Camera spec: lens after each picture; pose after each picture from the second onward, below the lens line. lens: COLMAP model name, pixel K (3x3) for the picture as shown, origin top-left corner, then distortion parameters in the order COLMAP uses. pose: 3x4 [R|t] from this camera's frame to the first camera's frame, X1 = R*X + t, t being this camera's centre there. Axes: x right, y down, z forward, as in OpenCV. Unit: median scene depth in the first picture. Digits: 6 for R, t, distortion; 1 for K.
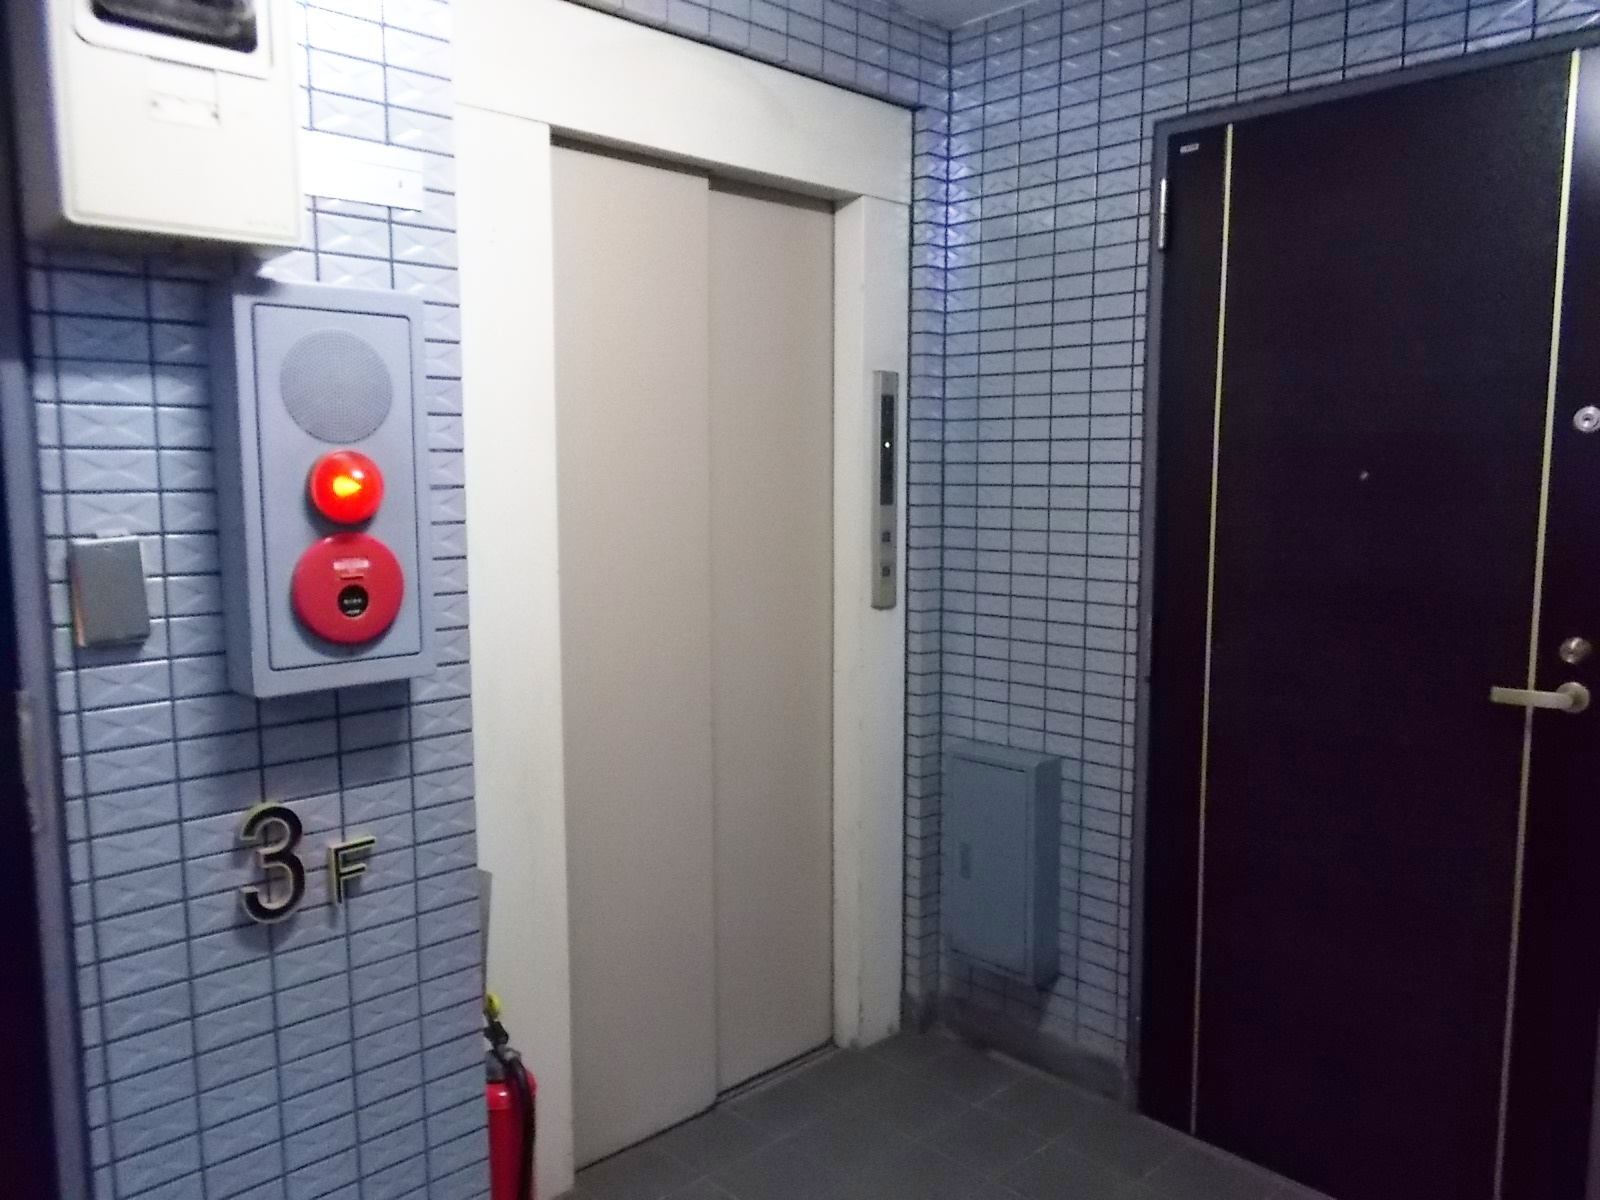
lens RADIAL K [[1225.0, 0, 797.9], [0, 1225.0, 602.0], [0, 0, 1]] dist [-0.008395, 0.002363]
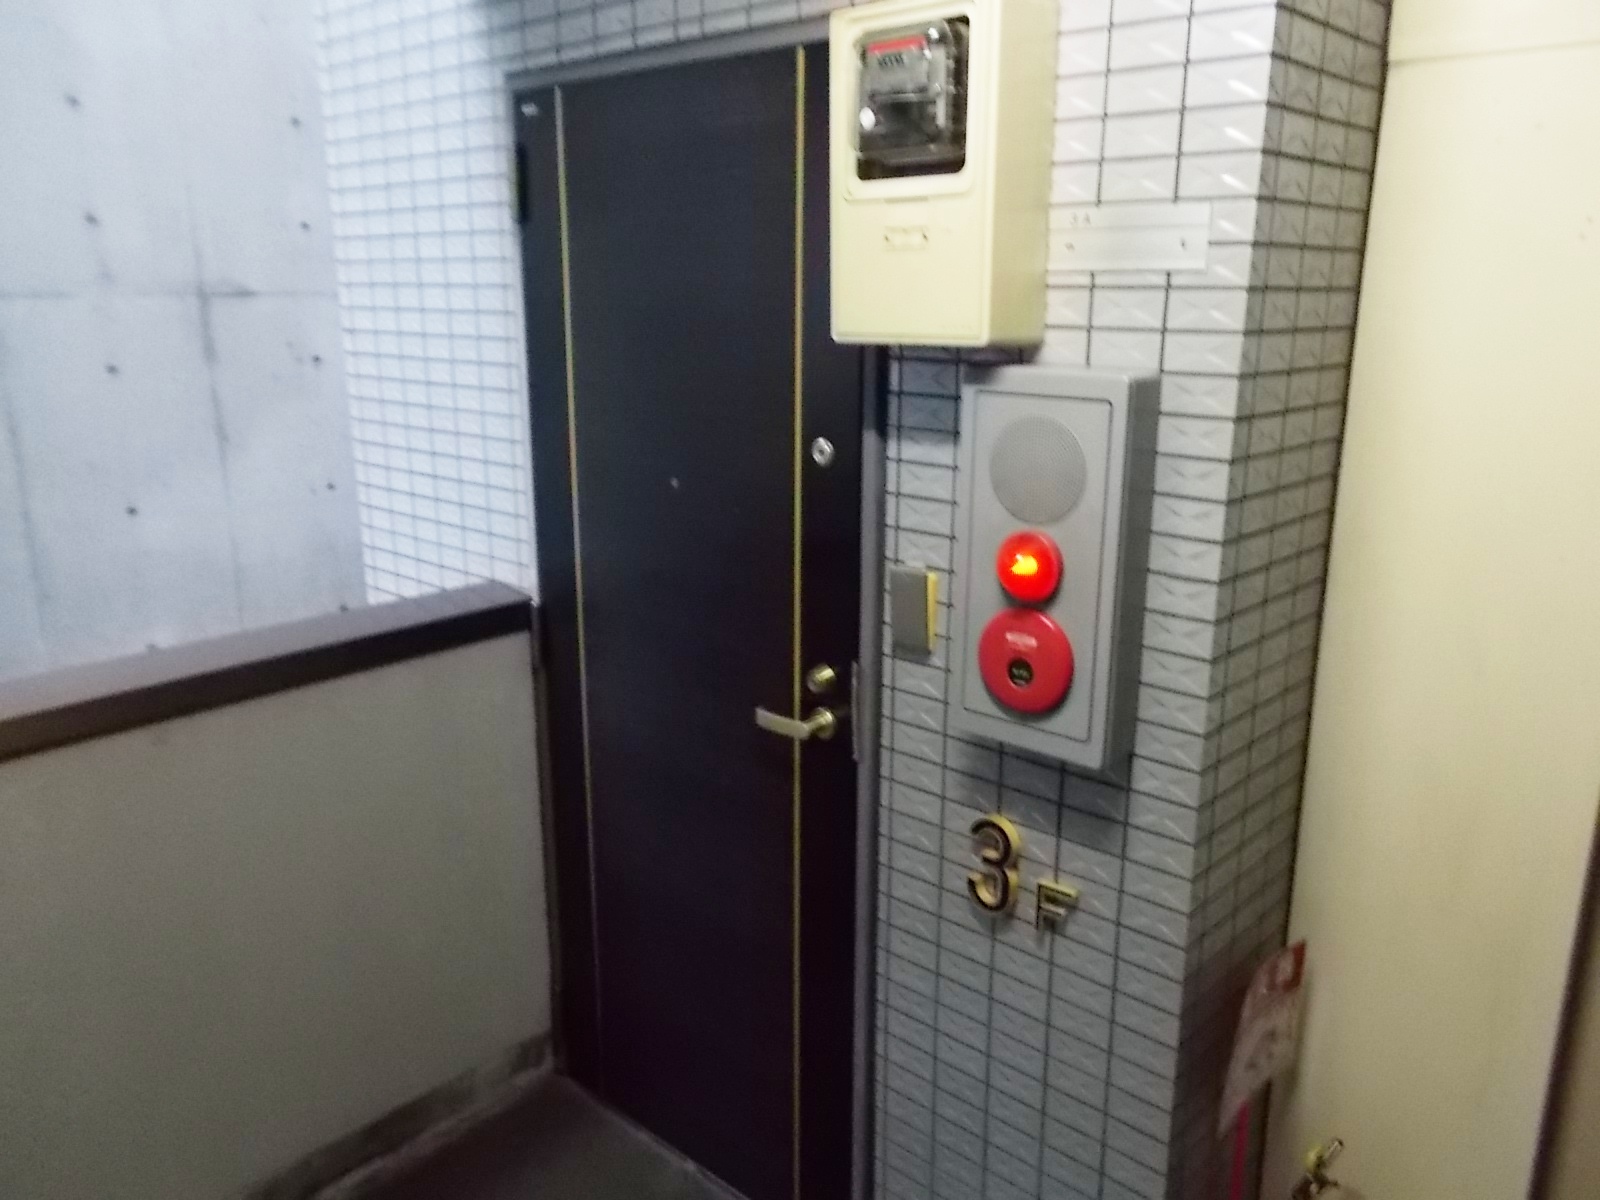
lens RADIAL K [[1225.0, 0, 798.4], [0, 1225.0, 600.3], [0, 0, 1]] dist [-0.008395, 0.002363]
pose [[0.059167, 0.253945, -0.965407, 0.626280], [-0.114605, 0.962435, 0.246139, -0.298259], [0.991648, 0.096077, 0.086047, 0.717848]]
